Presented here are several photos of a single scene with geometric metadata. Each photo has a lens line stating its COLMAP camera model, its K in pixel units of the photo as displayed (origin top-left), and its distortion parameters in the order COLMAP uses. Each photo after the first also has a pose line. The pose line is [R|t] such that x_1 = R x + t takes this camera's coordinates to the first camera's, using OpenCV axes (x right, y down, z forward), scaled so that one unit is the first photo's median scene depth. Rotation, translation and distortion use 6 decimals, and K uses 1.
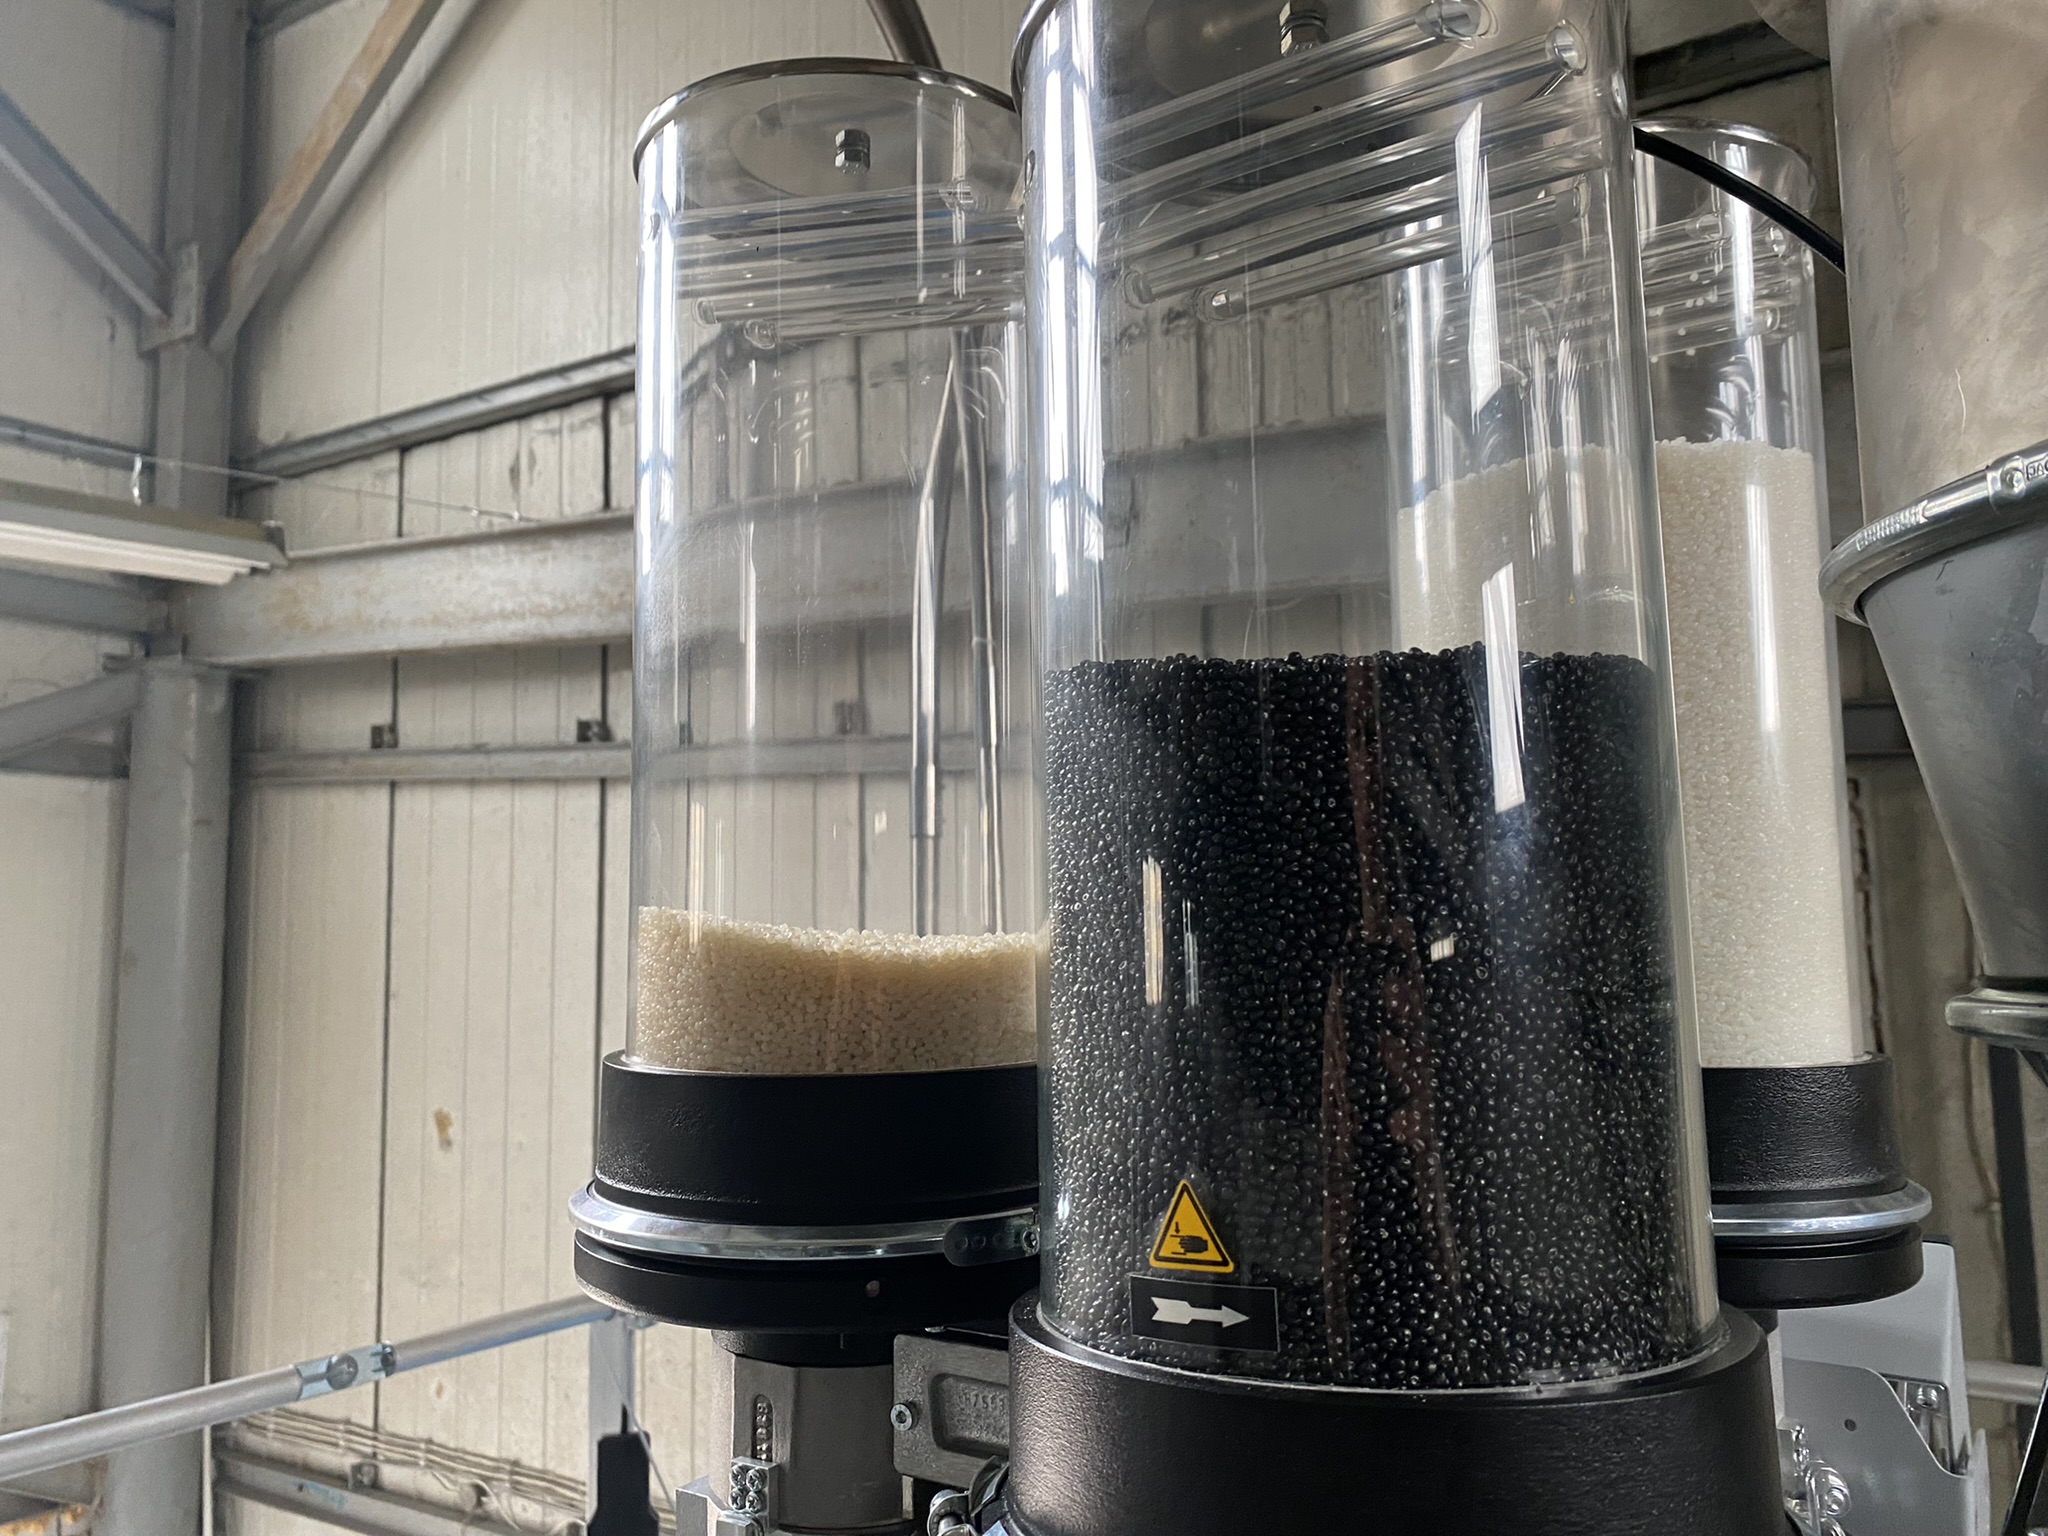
lens RADIAL K [[1577.4, 0, 1009.0], [0, 1577.4, 754.7], [0, 0, 1]] dist [0.014254, -0.015351]
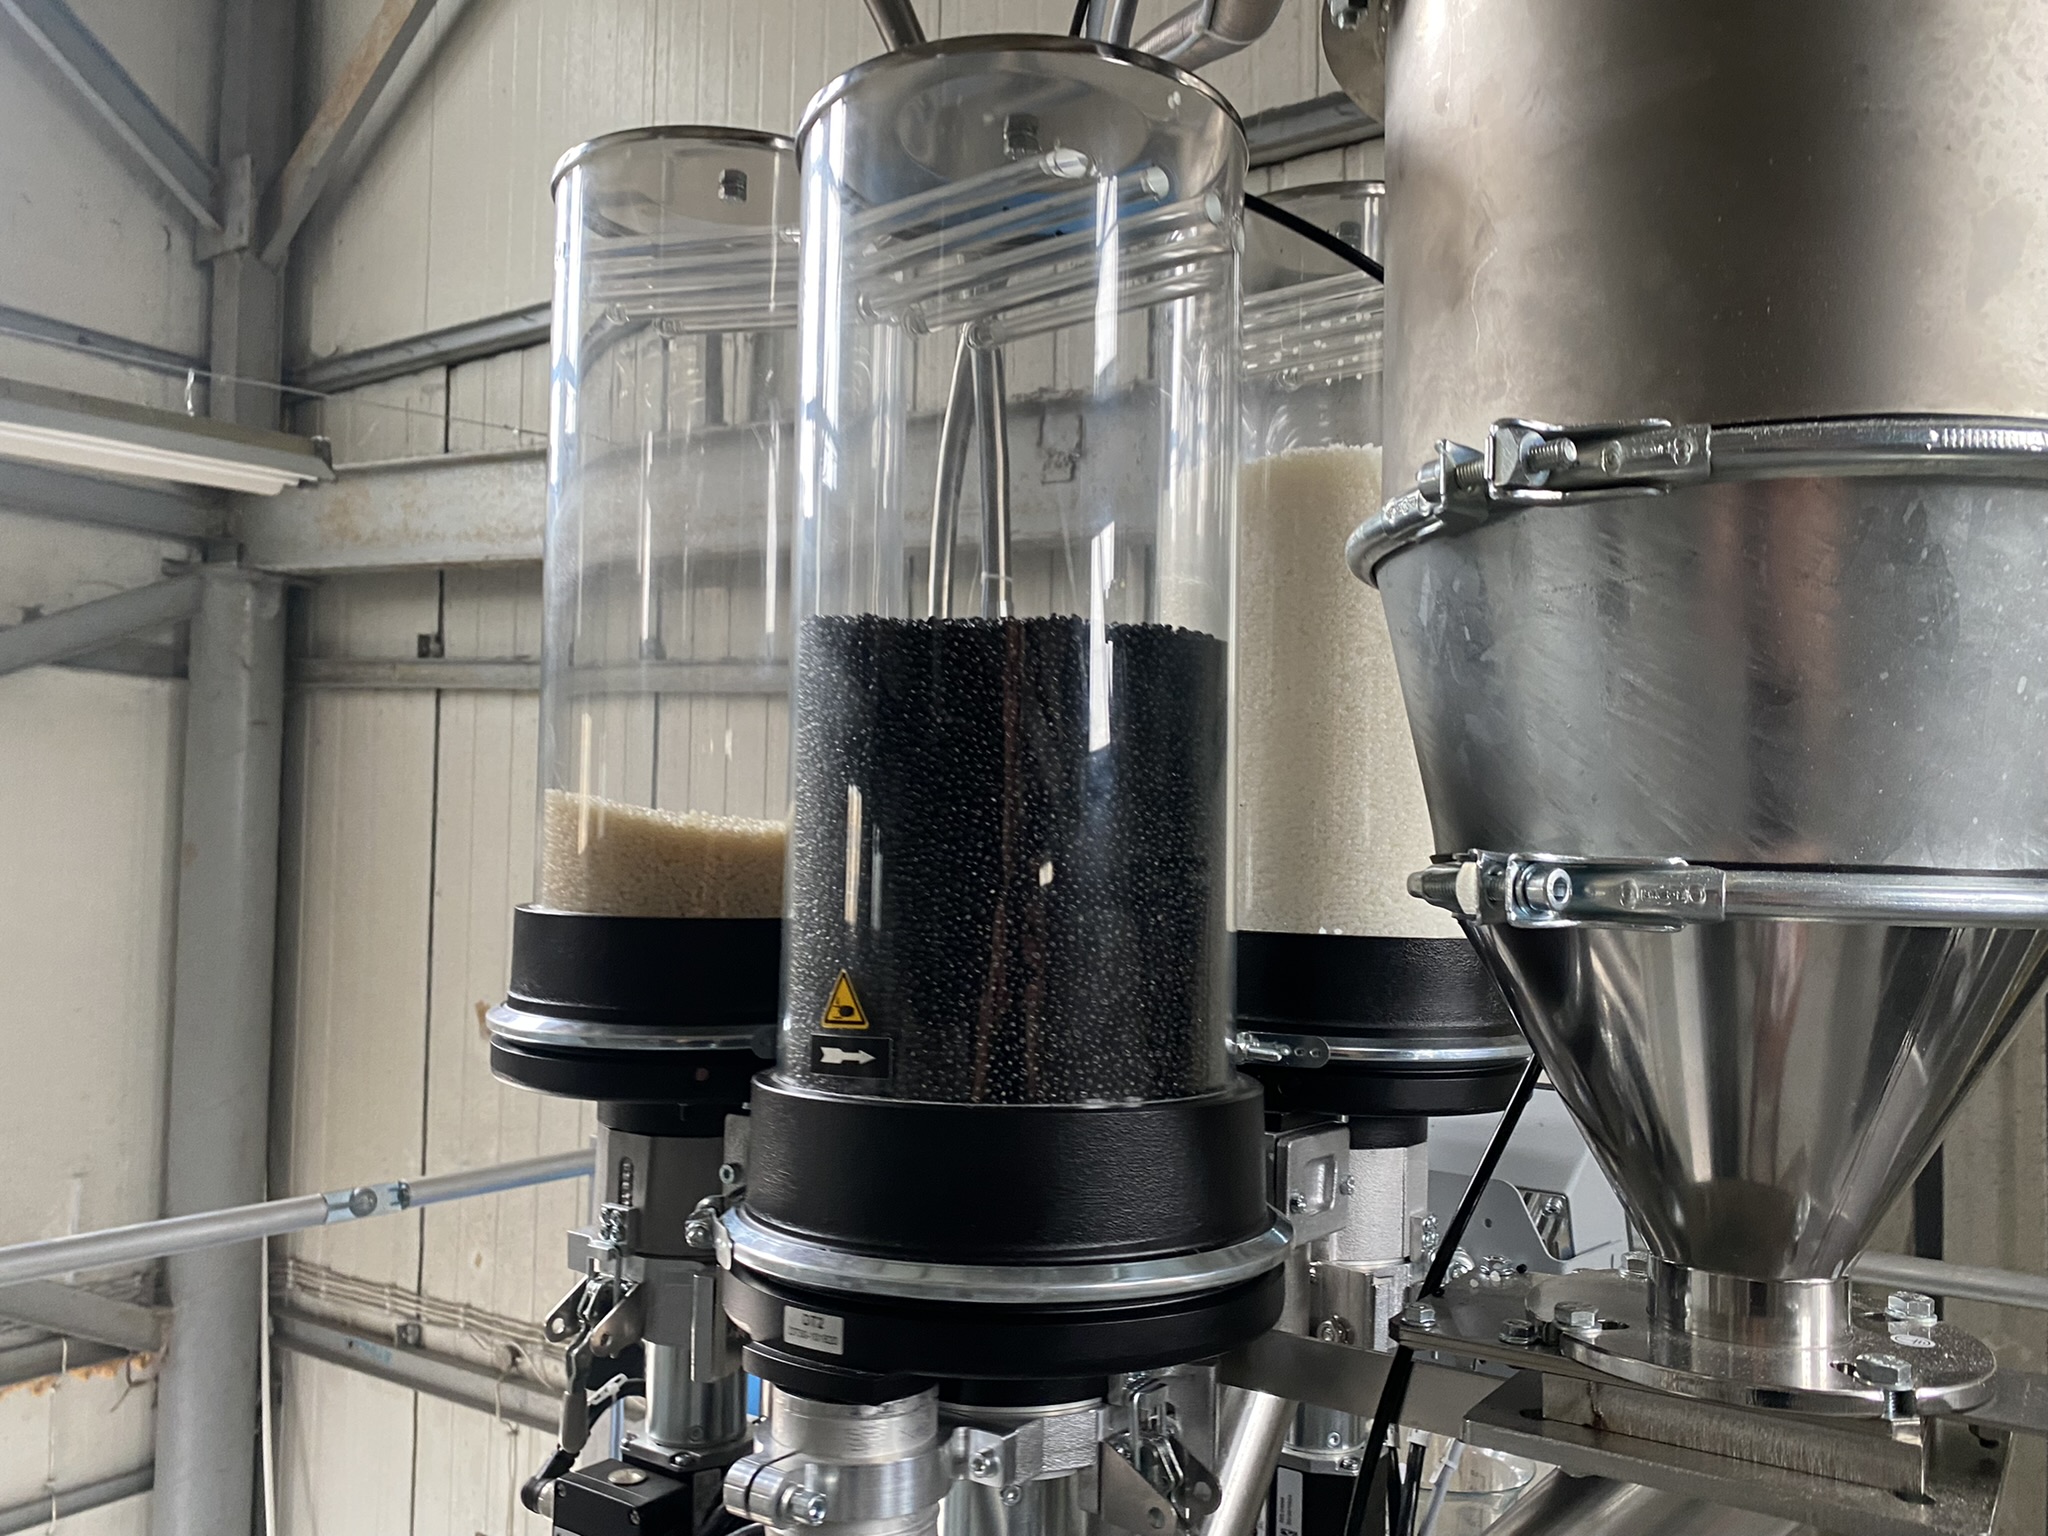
lens RADIAL K [[1577.4, 0, 1036.1], [0, 1577.4, 787.8], [0, 0, 1]] dist [0.014254, -0.015351]
pose [[0.999386, 0.030274, -0.017621, 0.175521], [-0.029011, 0.997265, 0.067984, -0.004226], [0.019631, -0.067431, 0.997531, -0.258847]]
